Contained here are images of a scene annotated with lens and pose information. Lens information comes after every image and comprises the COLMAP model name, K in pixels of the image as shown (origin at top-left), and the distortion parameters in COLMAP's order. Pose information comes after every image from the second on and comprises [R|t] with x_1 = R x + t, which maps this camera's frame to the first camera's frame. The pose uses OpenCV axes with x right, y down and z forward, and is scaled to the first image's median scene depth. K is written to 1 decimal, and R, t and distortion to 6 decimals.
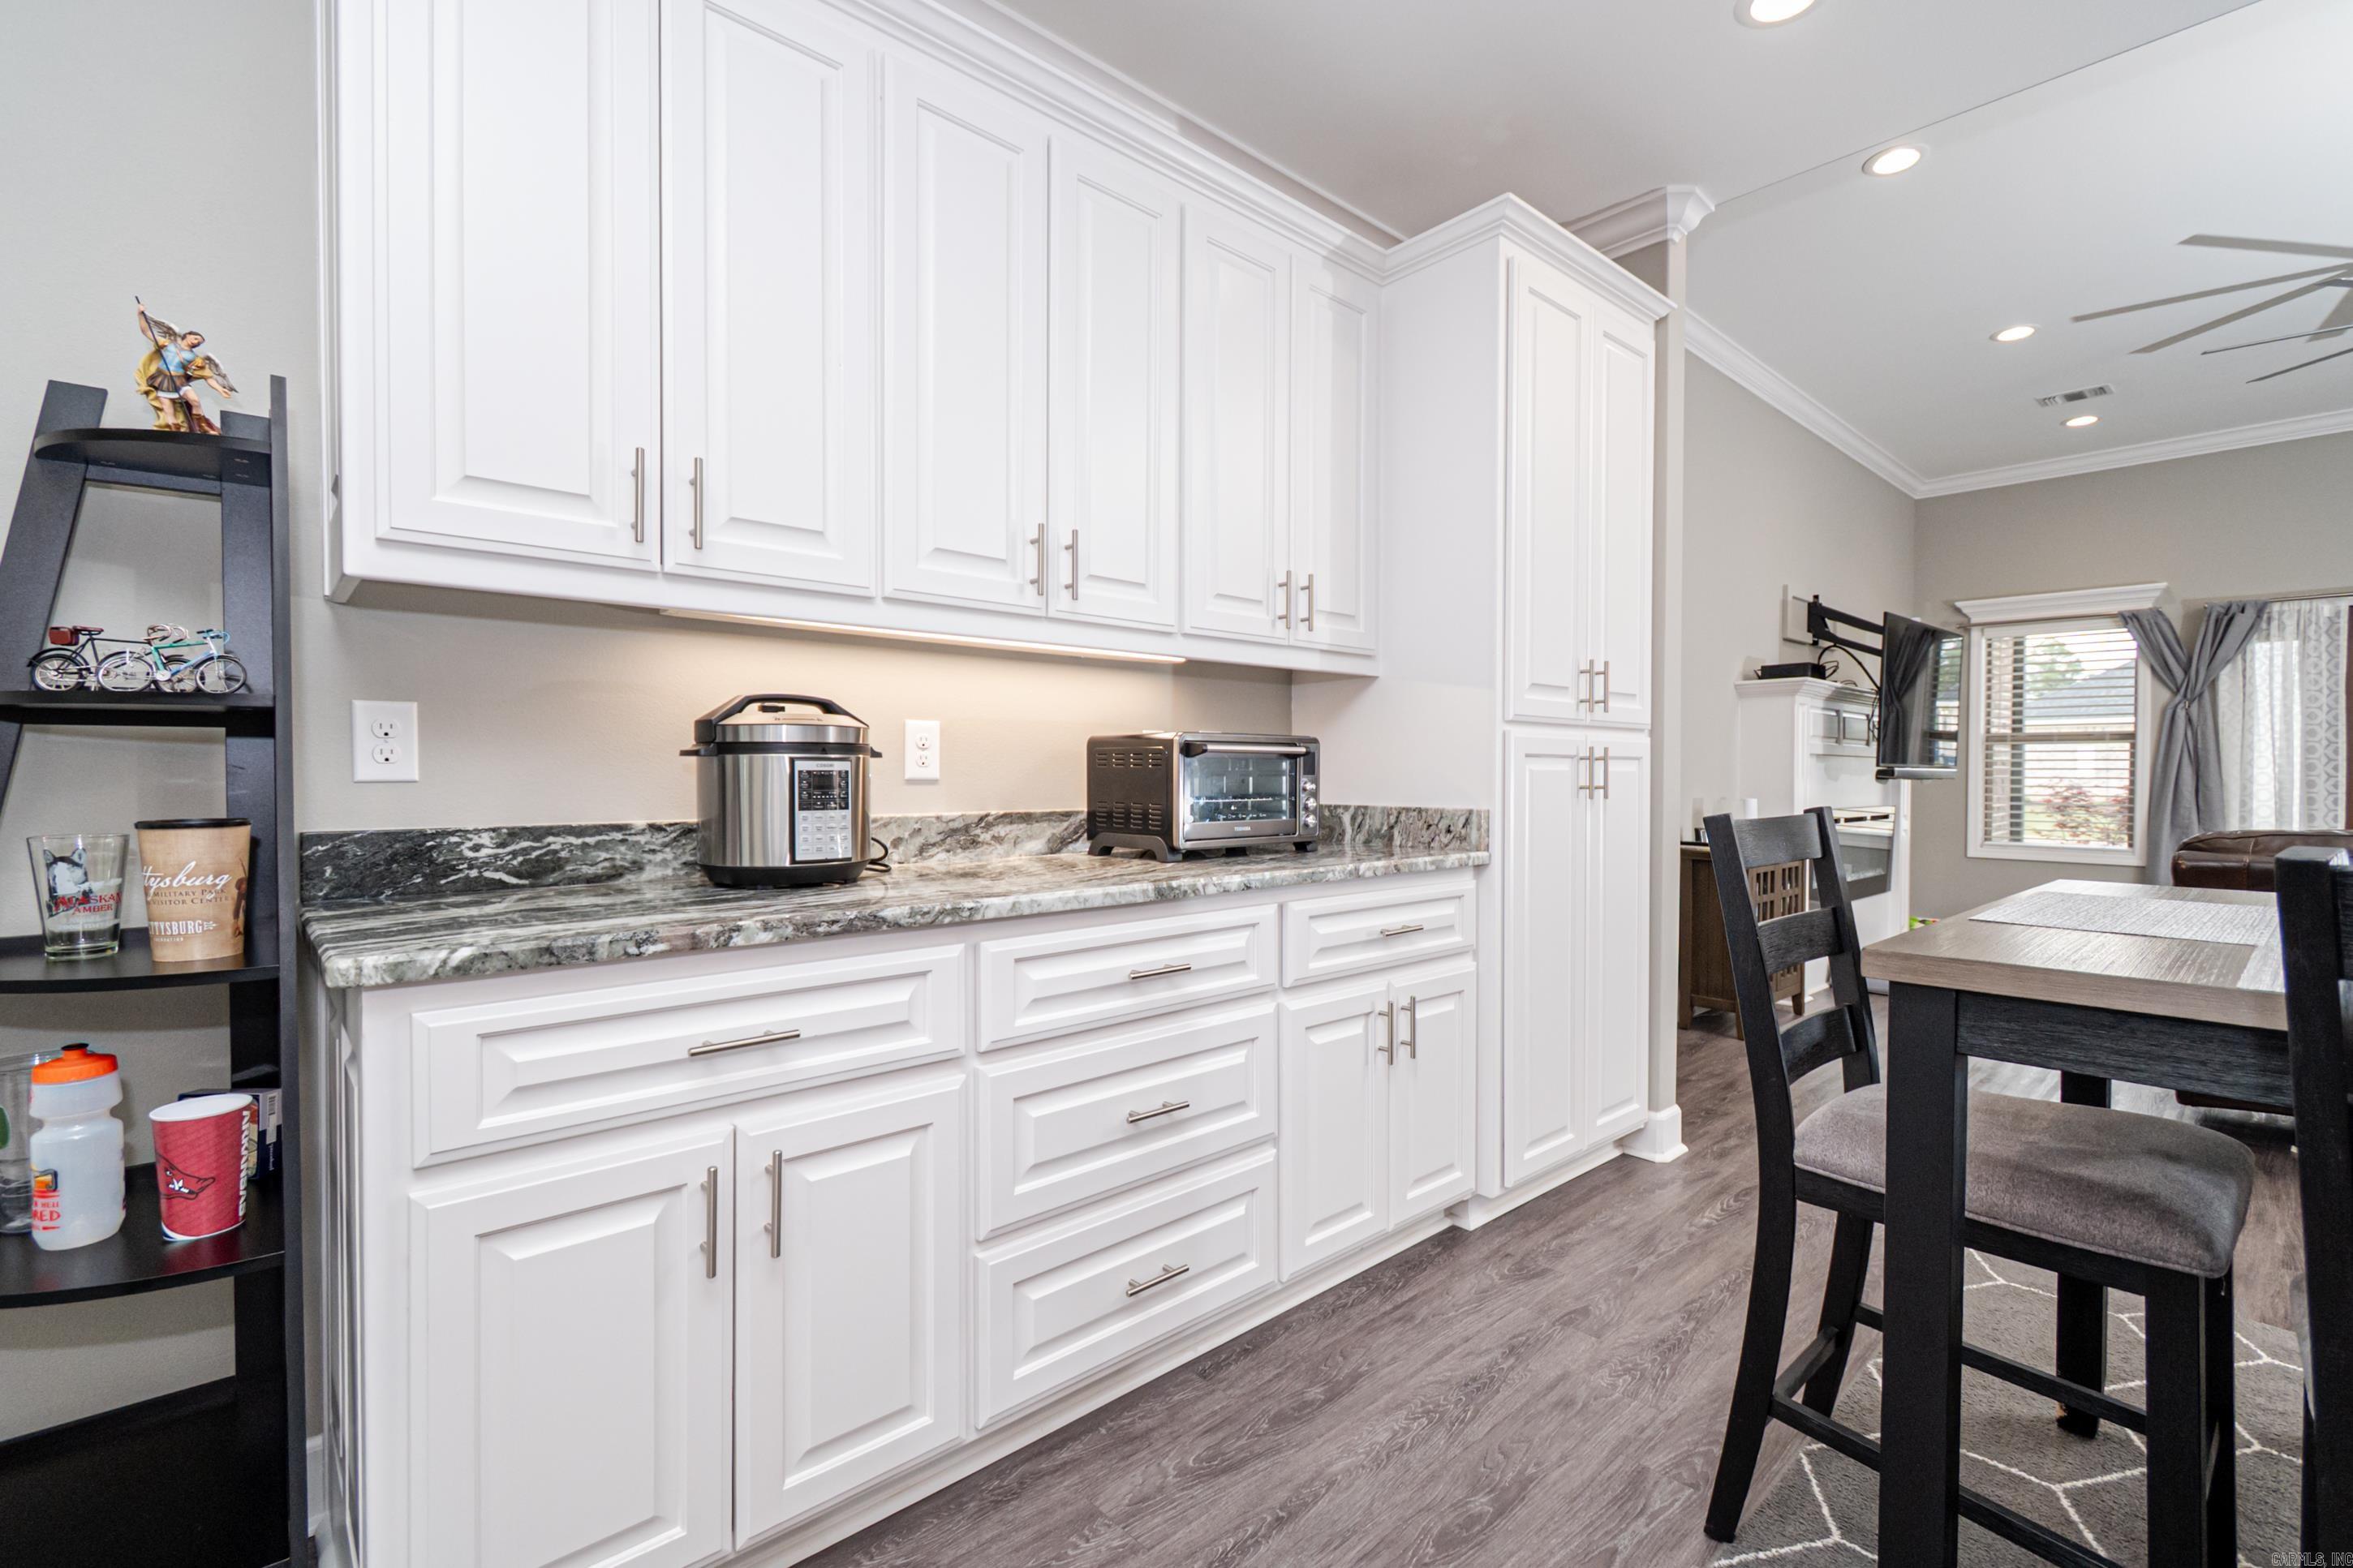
lens RADIAL K [[1048.0, 0, 1182.7], [0, 1048.0, 782.1], [0, 0, 1]] dist [0.010027, -0.004357]
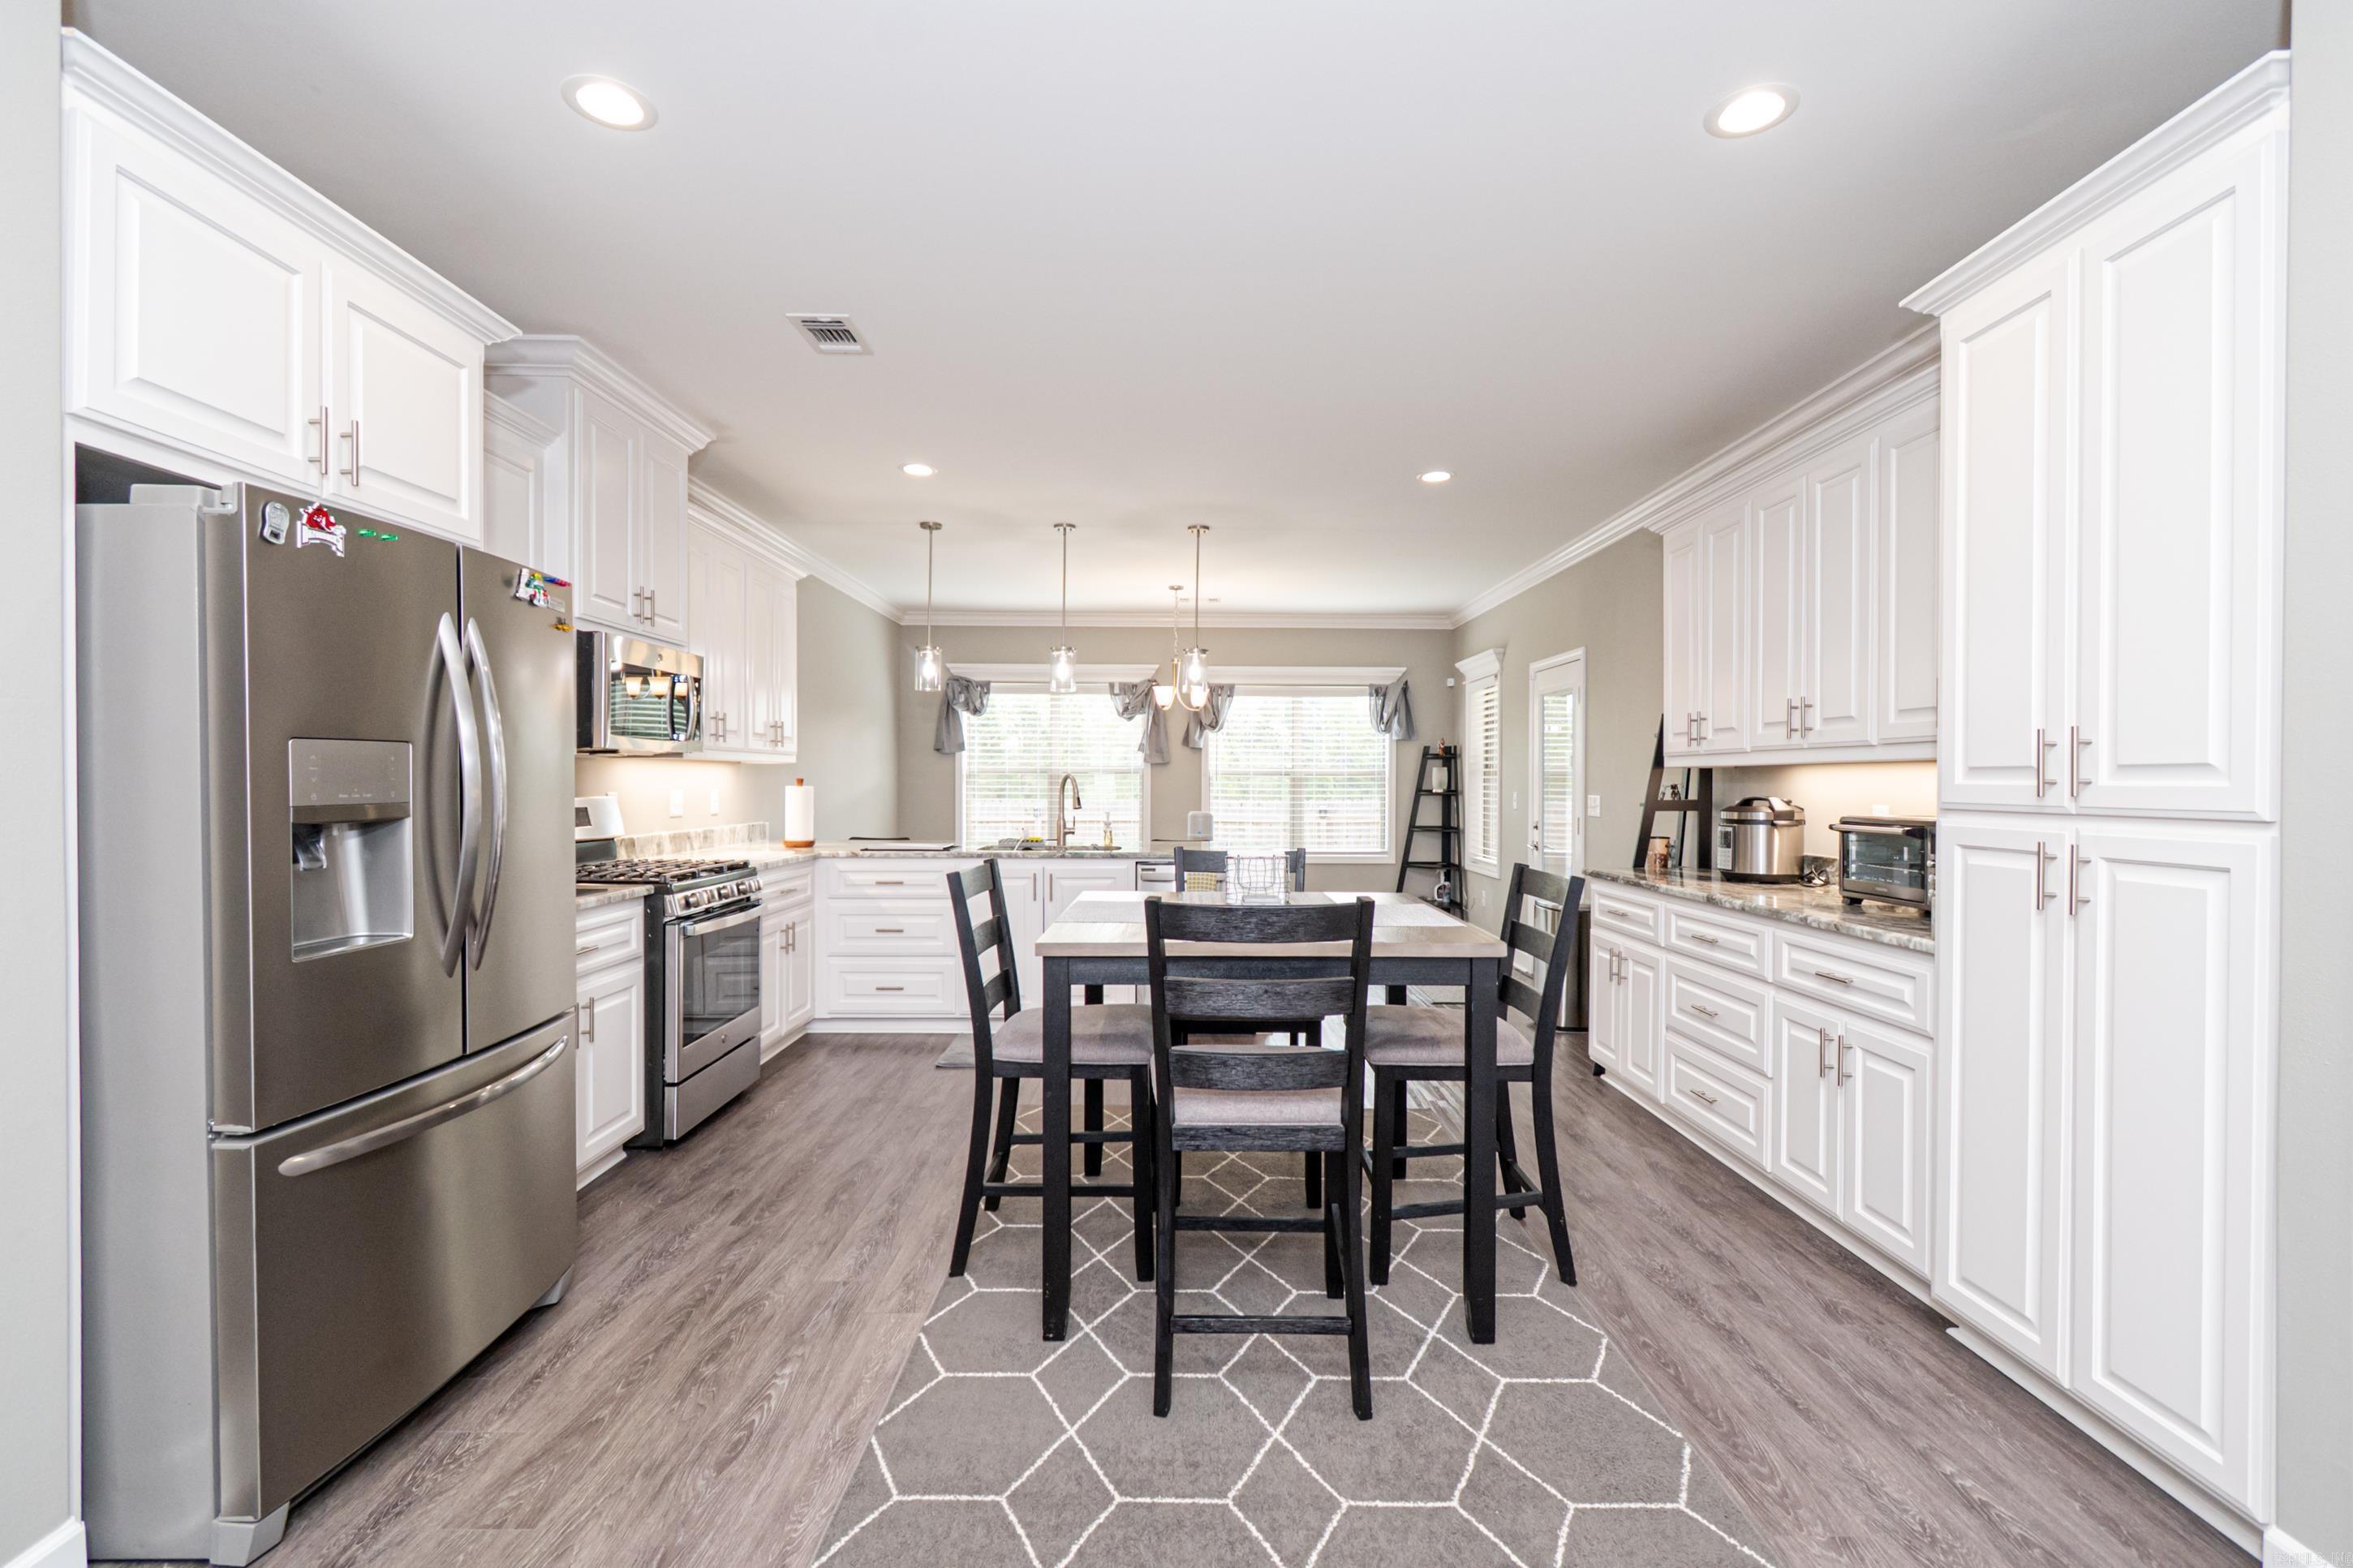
lens RADIAL K [[1048.0, 0, 1188.1], [0, 1048.0, 788.4], [0, 0, 1]] dist [0.010027, -0.004357]
pose [[-0.664880, 0.000278, -0.746950, 1.826666], [-0.015068, 0.999791, 0.013785, -0.099286], [0.746798, 0.020421, -0.664737, 1.383075]]
